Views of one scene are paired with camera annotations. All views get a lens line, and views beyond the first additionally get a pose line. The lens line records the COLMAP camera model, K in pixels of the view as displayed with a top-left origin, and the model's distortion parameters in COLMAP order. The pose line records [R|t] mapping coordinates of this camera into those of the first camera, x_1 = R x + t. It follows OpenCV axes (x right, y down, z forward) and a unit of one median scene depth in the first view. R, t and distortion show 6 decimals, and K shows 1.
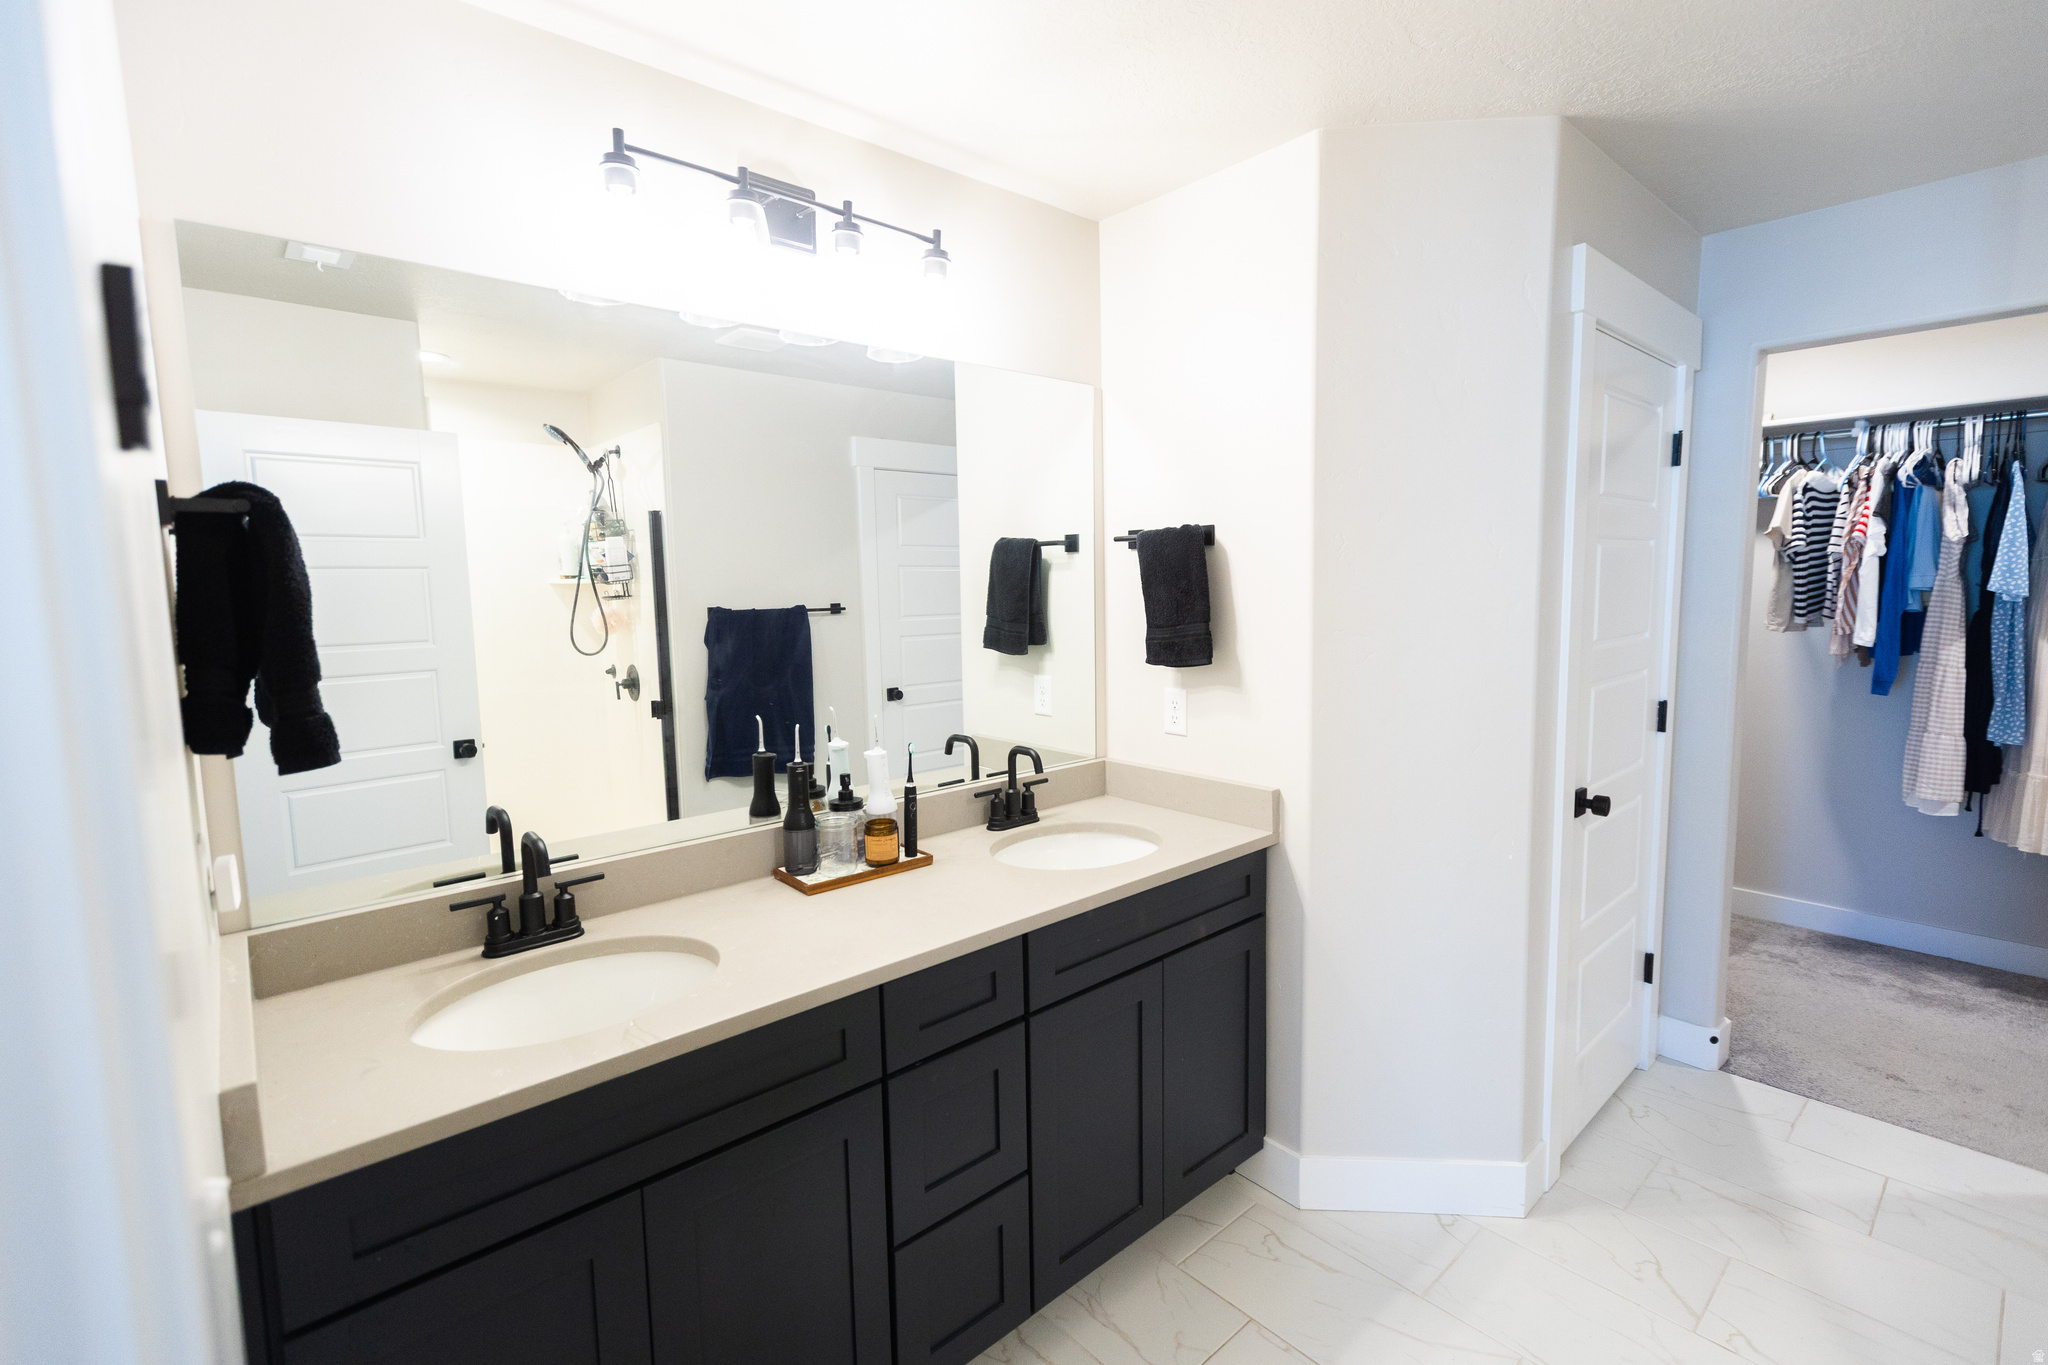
lens RADIAL K [[929.0, 0, 1020.6], [0, 929.0, 679.6], [0, 0, 1]] dist [-0.000969, 0.000578]
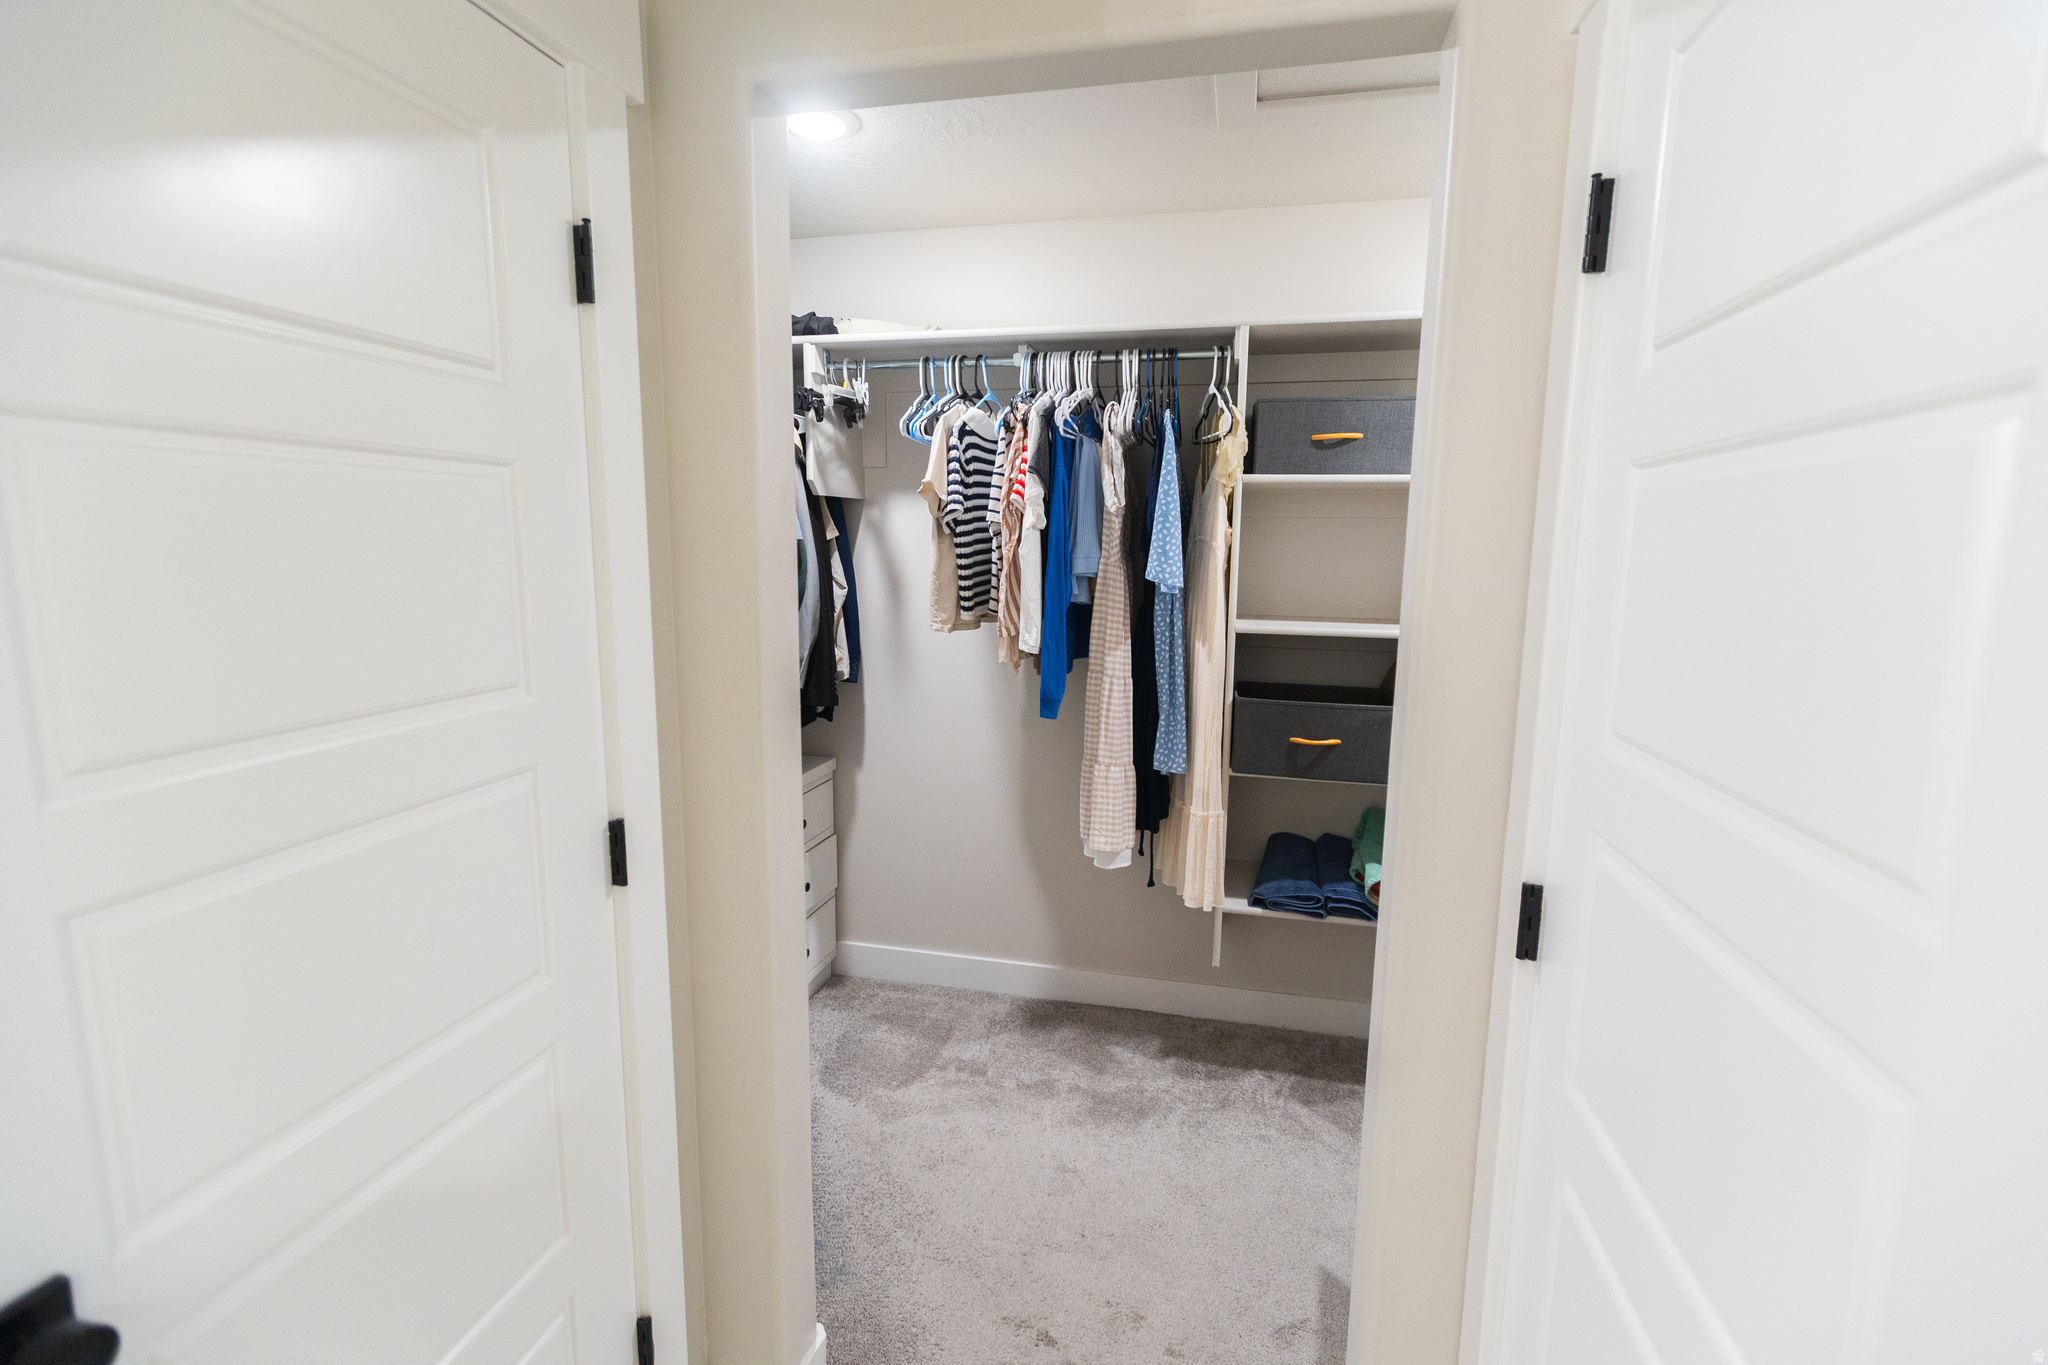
lens RADIAL K [[929.0, 0, 1020.6], [0, 929.0, 679.6], [0, 0, 1]] dist [-0.000969, 0.000578]
pose [[0.817520, -0.056482, 0.573124, 0.486347], [0.034646, 0.998200, 0.048954, -0.051295], [-0.574857, -0.020165, 0.818005, 0.409520]]
